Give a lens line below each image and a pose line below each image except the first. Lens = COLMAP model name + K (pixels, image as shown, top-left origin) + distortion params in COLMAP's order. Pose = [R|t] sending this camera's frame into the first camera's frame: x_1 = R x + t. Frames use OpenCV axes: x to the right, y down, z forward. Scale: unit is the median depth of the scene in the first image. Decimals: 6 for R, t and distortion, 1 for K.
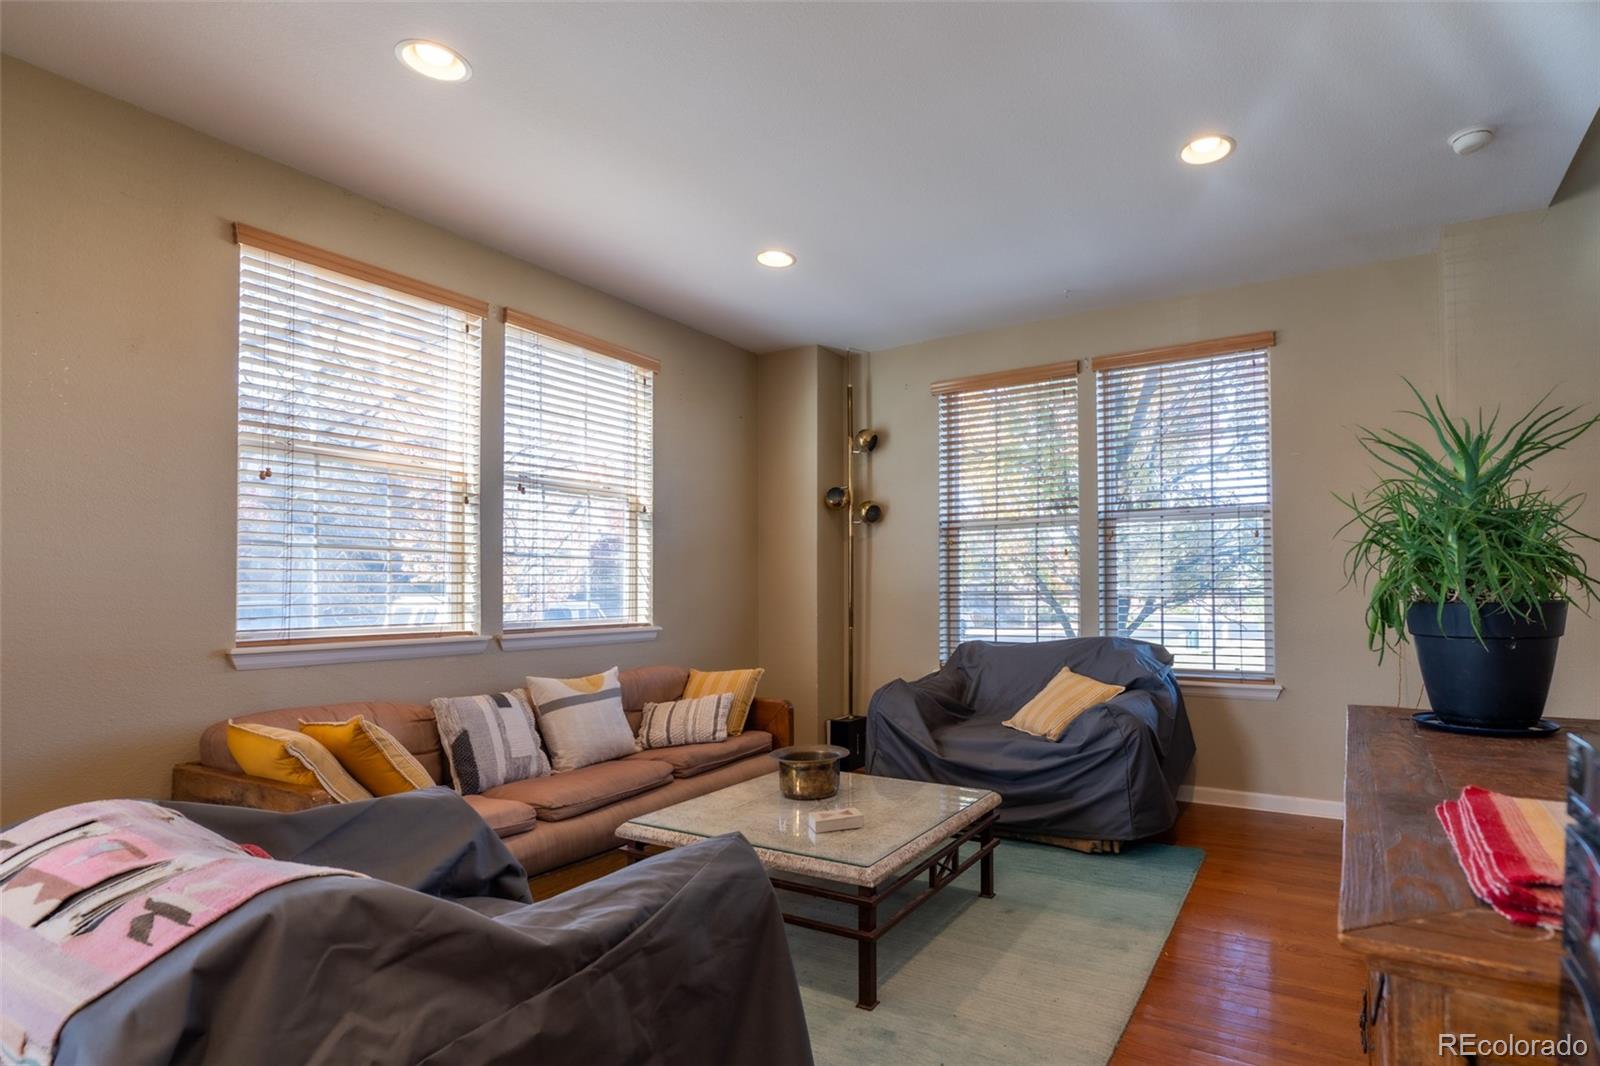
lens RADIAL K [[857.7, 0, 824.0], [0, 857.7, 574.4], [0, 0, 1]] dist [0.003297, -0.001538]
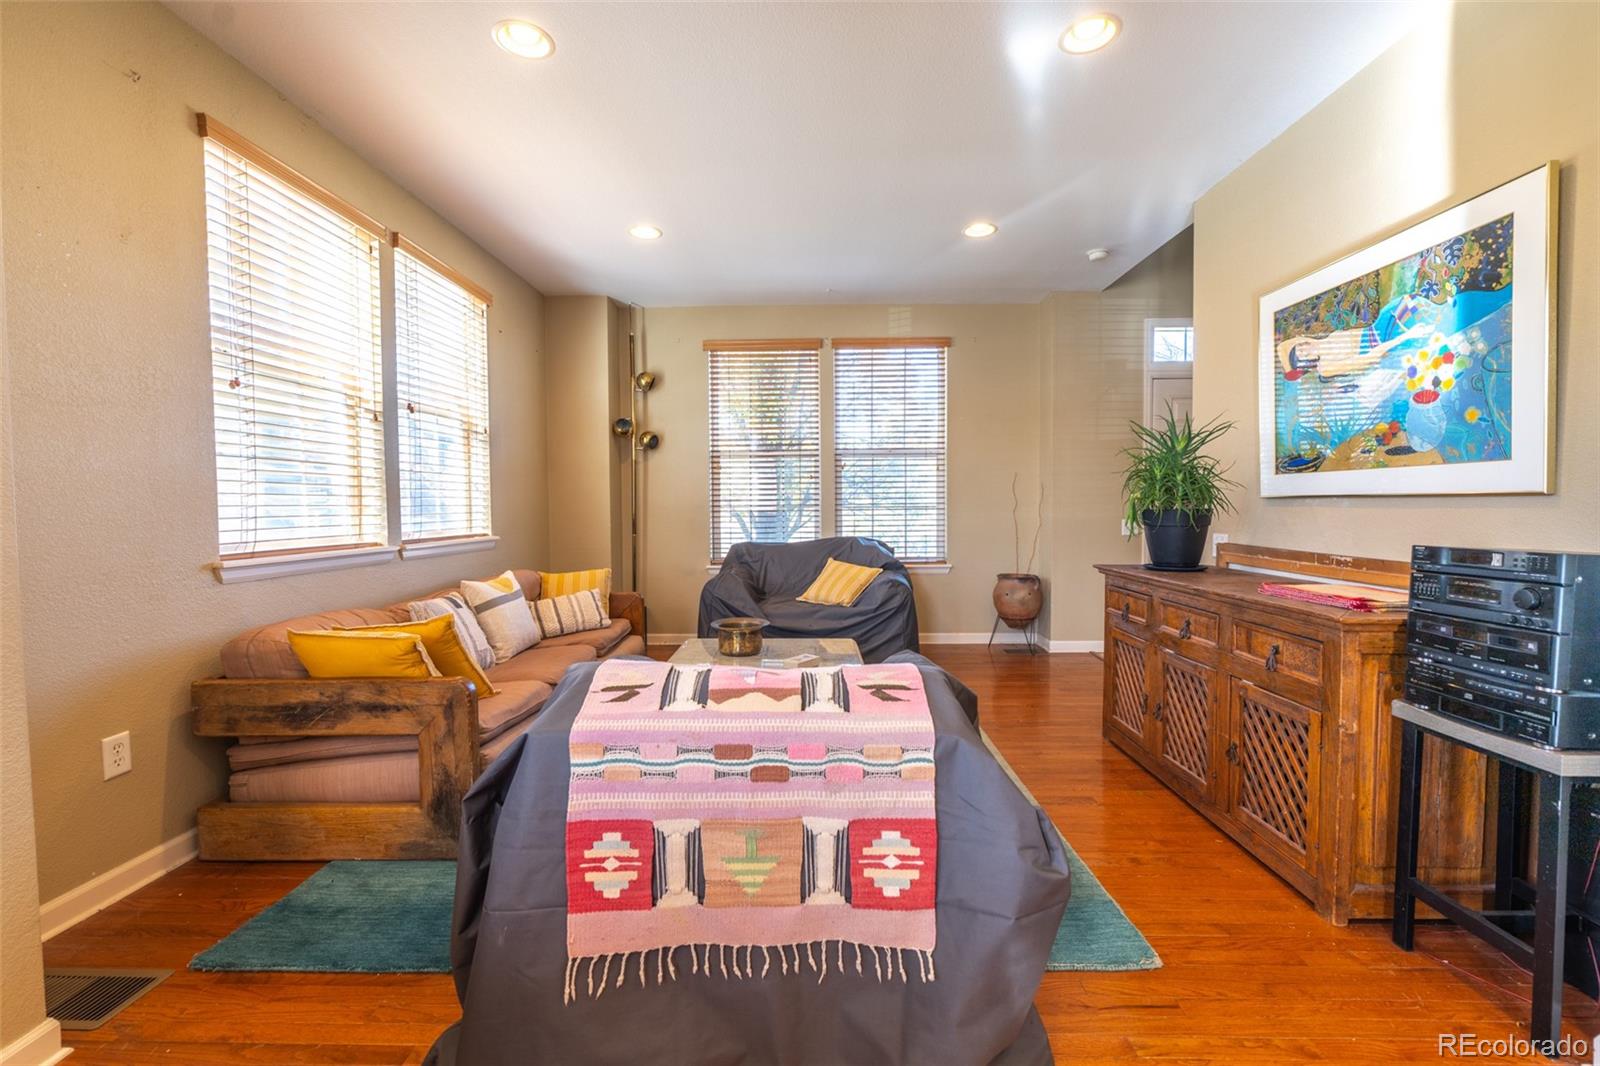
lens RADIAL K [[744.1, 0, 799.4], [0, 744.1, 533.2], [0, 0, 1]] dist [-0.001557, -0.000612]
pose [[0.865947, -0.017511, 0.499829, -0.406083], [-0.010728, 0.998507, 0.053568, 0.001002], [-0.500020, -0.051749, 0.864466, -0.047207]]
